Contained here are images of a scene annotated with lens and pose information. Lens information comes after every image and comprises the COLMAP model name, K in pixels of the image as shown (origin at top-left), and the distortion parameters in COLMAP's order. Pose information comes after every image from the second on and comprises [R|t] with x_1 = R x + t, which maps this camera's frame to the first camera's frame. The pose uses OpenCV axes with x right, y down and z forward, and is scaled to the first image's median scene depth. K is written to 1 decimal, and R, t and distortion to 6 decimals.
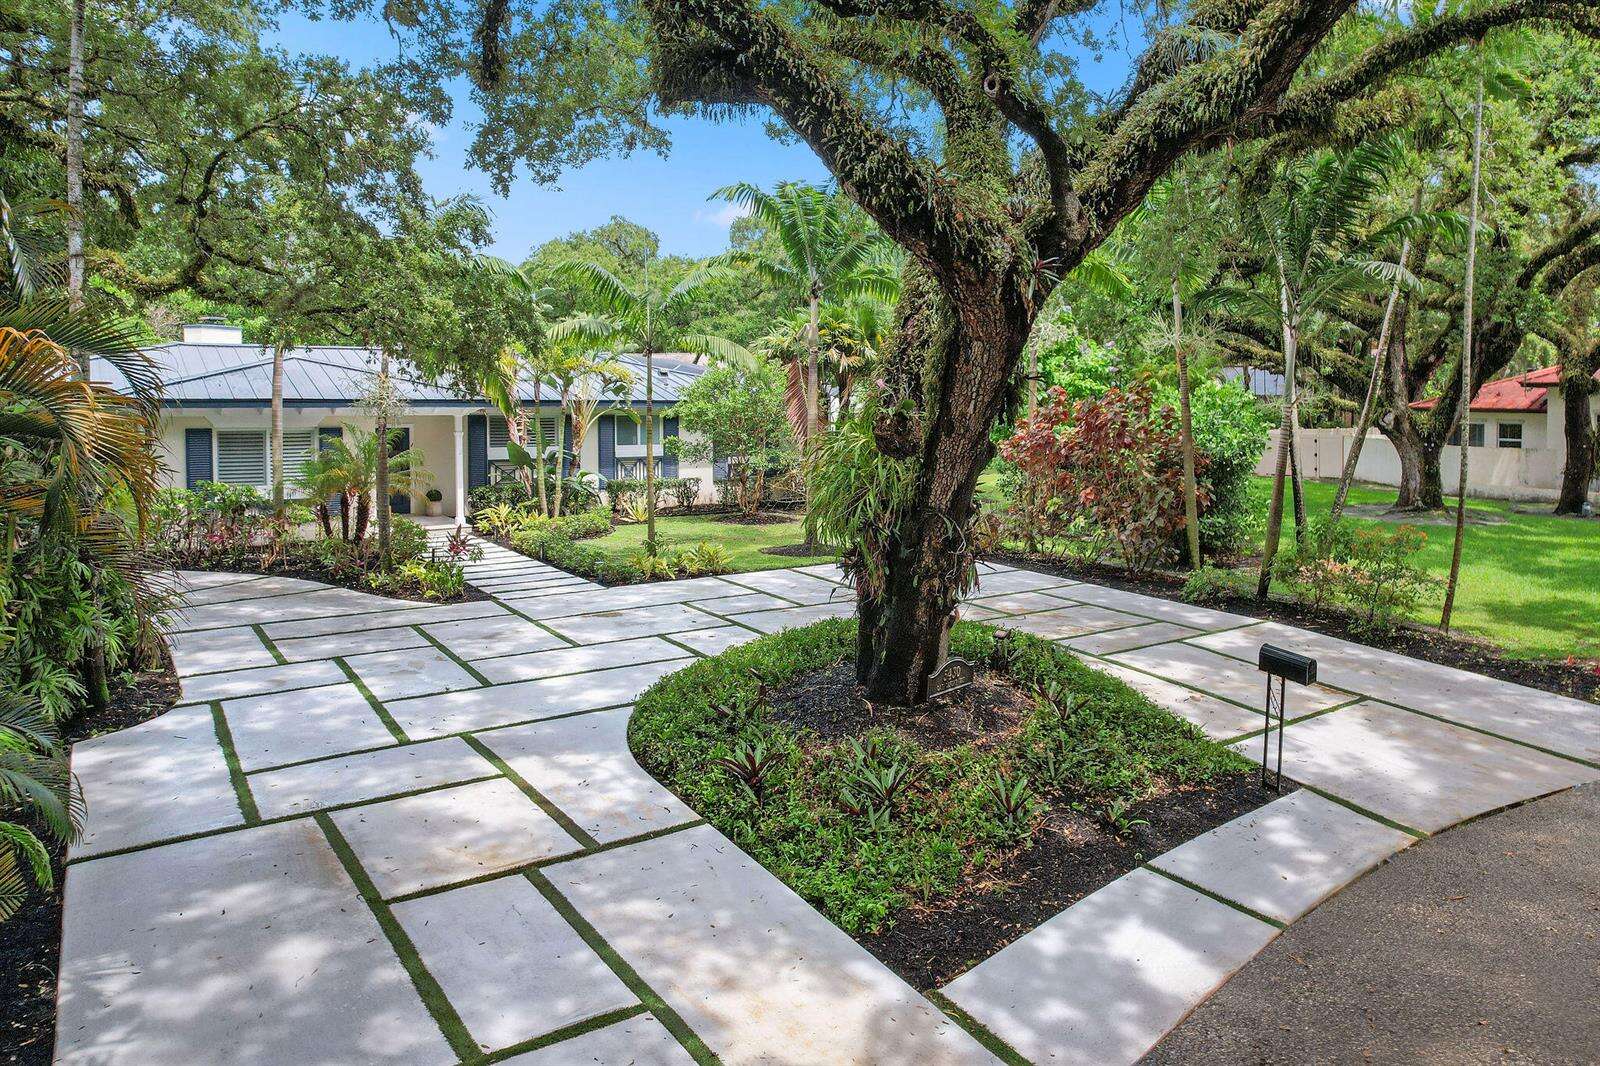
lens RADIAL K [[1139.2, 0, 798.0], [0, 1139.2, 460.2], [0, 0, 1]] dist [-0.096119, 0.098868]
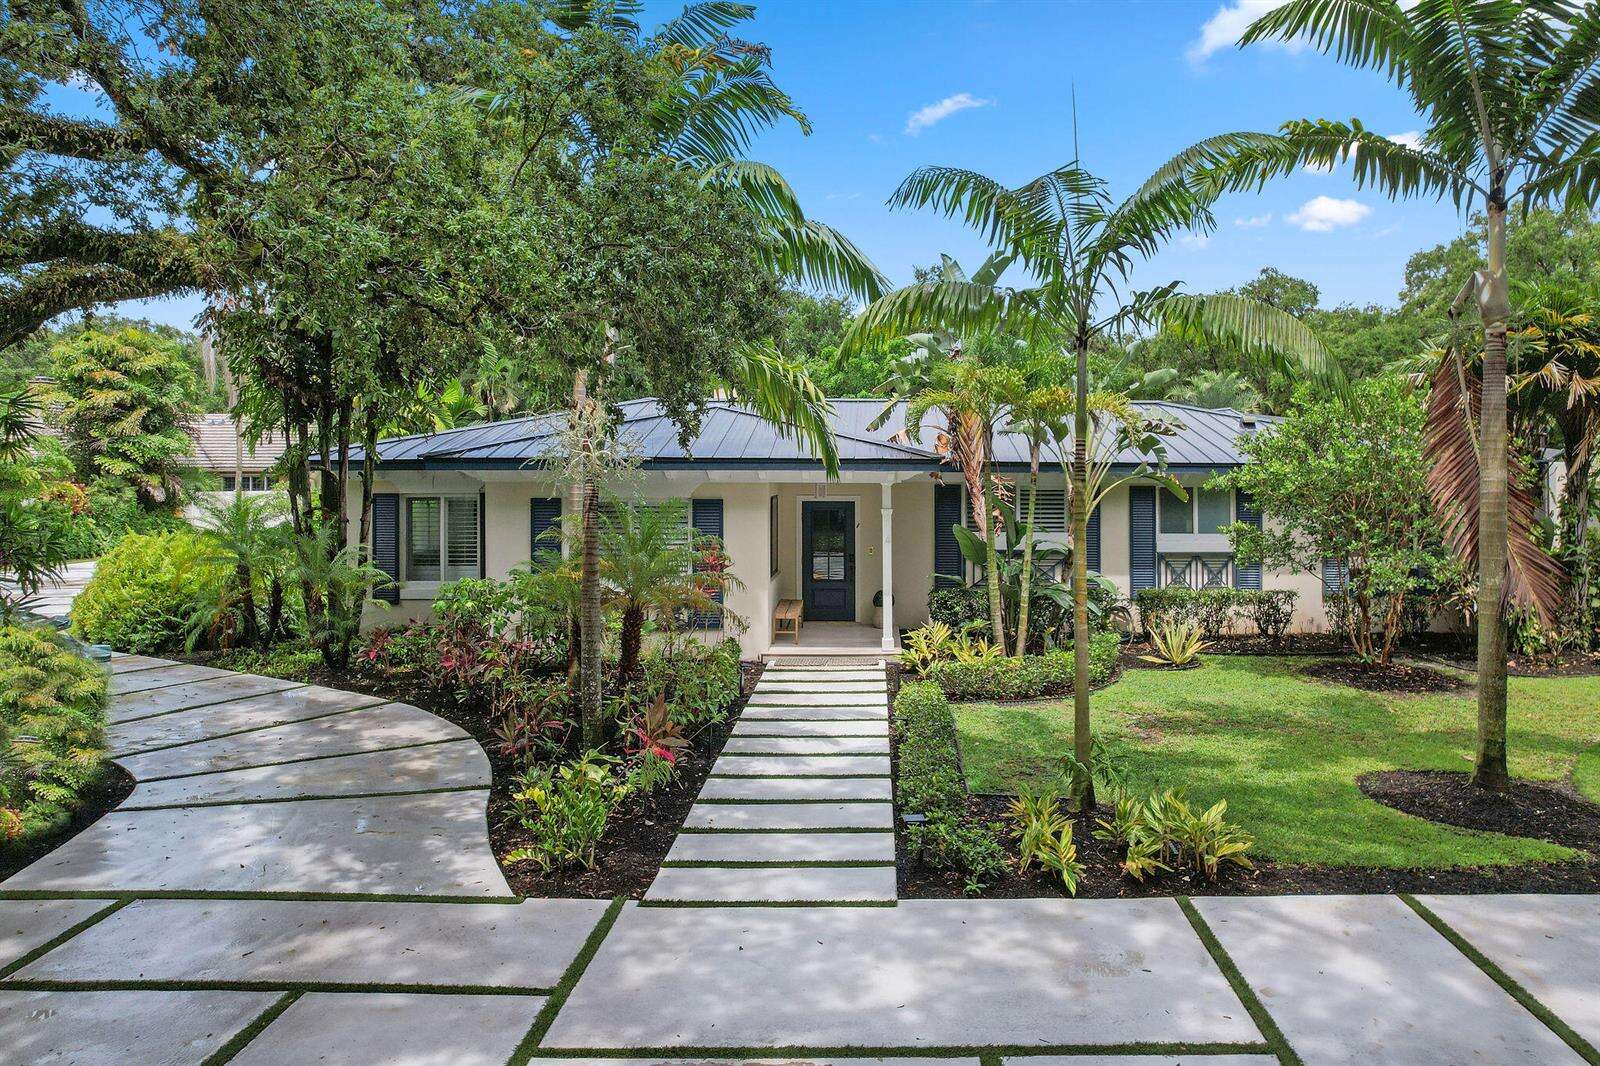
lens RADIAL K [[1139.2, 0, 798.0], [0, 1139.2, 460.2], [0, 0, 1]] dist [-0.096119, 0.098868]
pose [[0.843702, -0.005739, -0.536781, 0.012977], [-0.030155, 0.997857, -0.058067, -0.012760], [0.535964, 0.065178, 0.841721, 0.394651]]
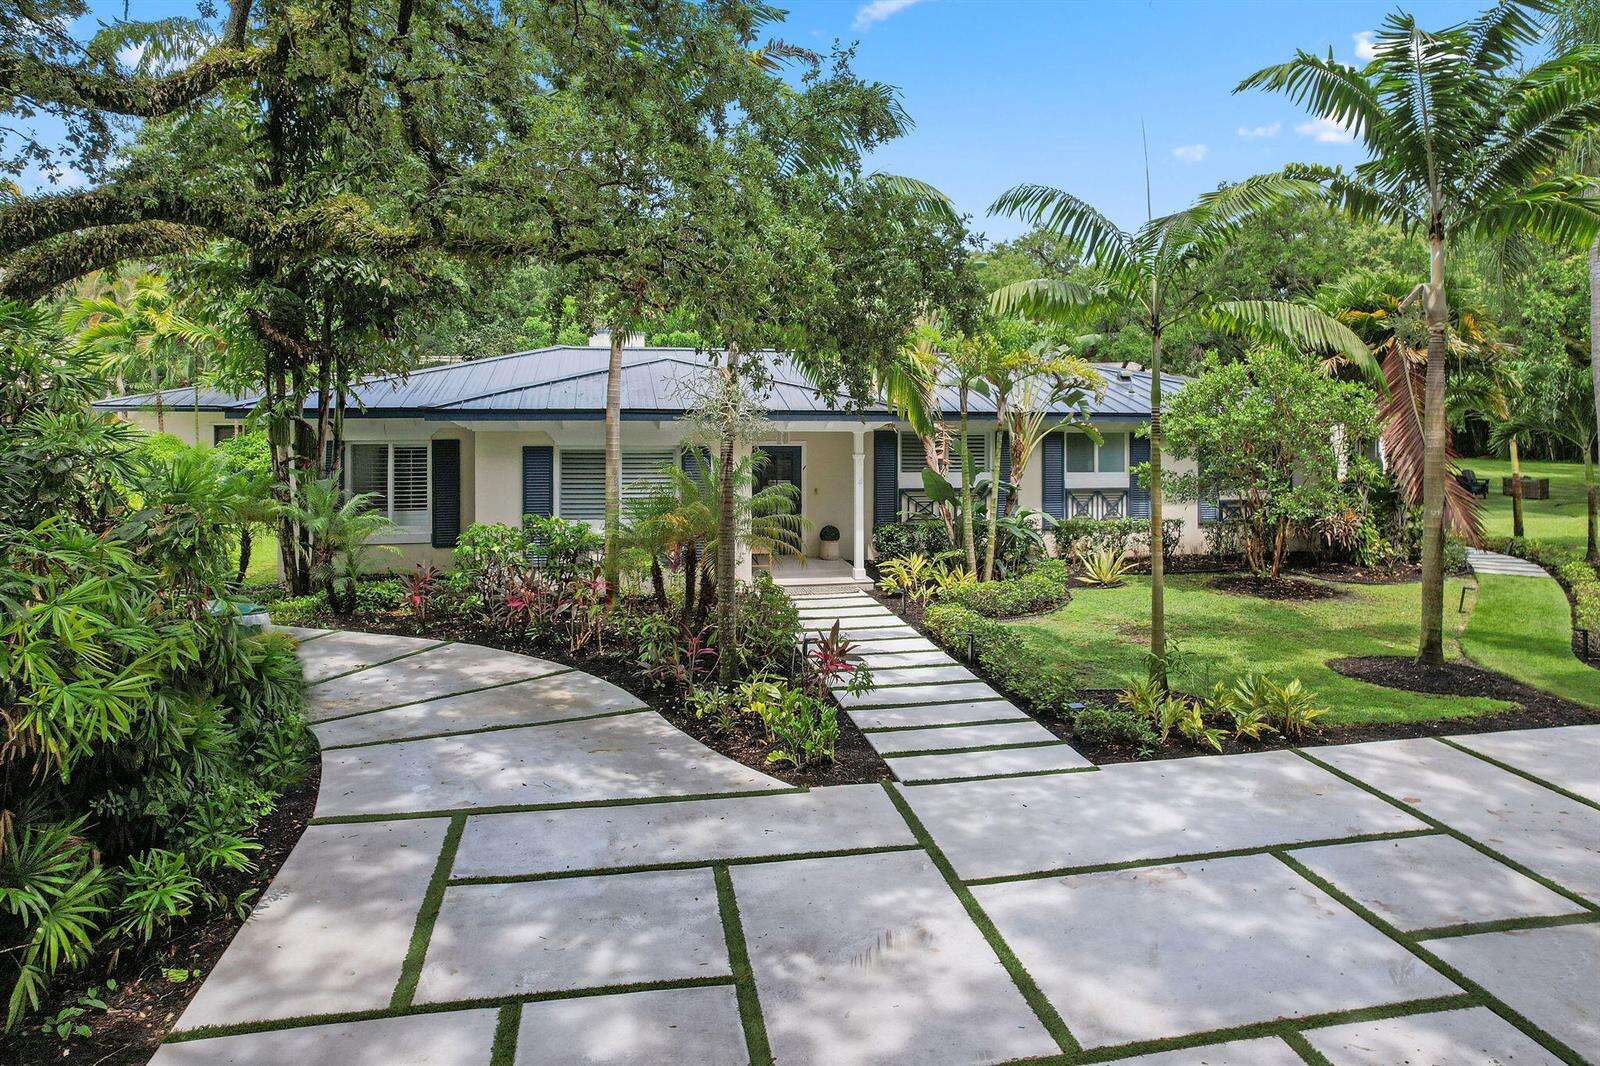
lens RADIAL K [[1116.7, 0, 820.3], [0, 1116.7, 385.0], [0, 0, 1]] dist [-0.061405, 0.076193]
pose [[0.940055, -0.005839, -0.340974, -0.069253], [-0.020119, 0.997162, -0.072542, -0.015890], [0.340430, 0.075054, 0.937270, 0.283755]]
